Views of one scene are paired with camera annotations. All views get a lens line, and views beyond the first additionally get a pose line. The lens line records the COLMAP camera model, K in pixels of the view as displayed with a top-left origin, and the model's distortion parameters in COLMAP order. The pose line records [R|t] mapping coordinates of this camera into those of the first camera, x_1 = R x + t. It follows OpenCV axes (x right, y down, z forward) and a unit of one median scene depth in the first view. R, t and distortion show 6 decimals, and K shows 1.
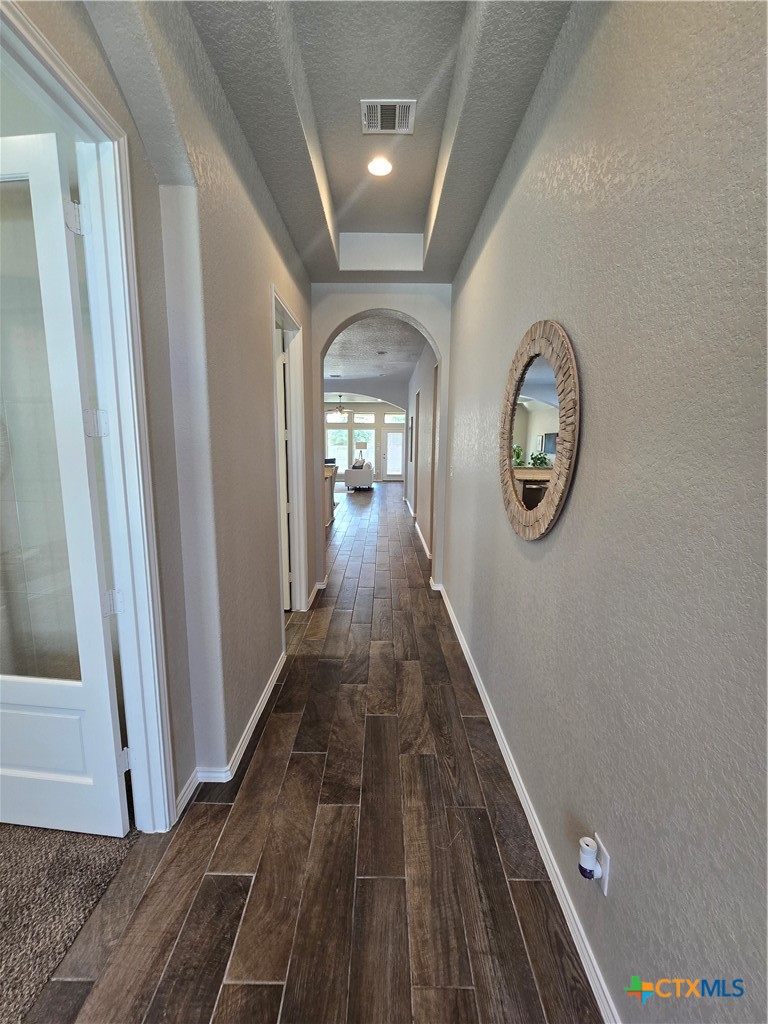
lens RADIAL K [[421.5, 0, 384.0], [0, 421.5, 512.0], [0, 0, 1]] dist [-0.014529, 0.005771]
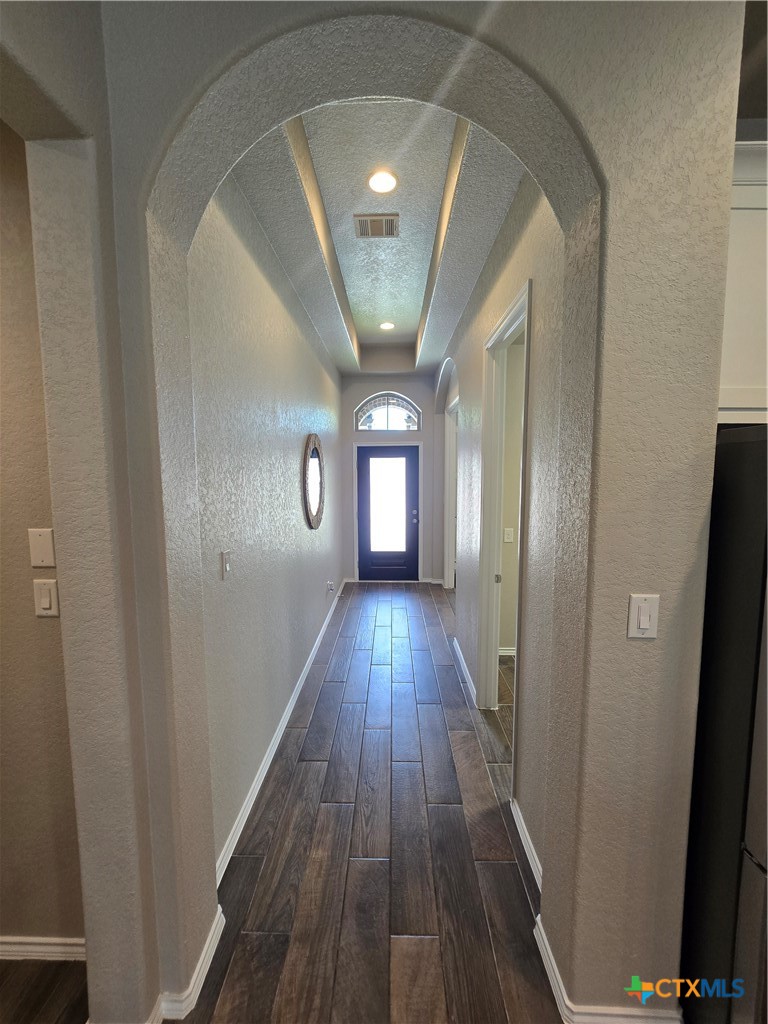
lens RADIAL K [[421.5, 0, 384.0], [0, 421.5, 512.0], [0, 0, 1]] dist [-0.014529, 0.005771]
pose [[-0.999725, -0.004297, 0.023053, -0.017631], [0.001367, 0.970717, 0.240221, -0.163310], [-0.023410, 0.240186, -0.970444, 0.895344]]
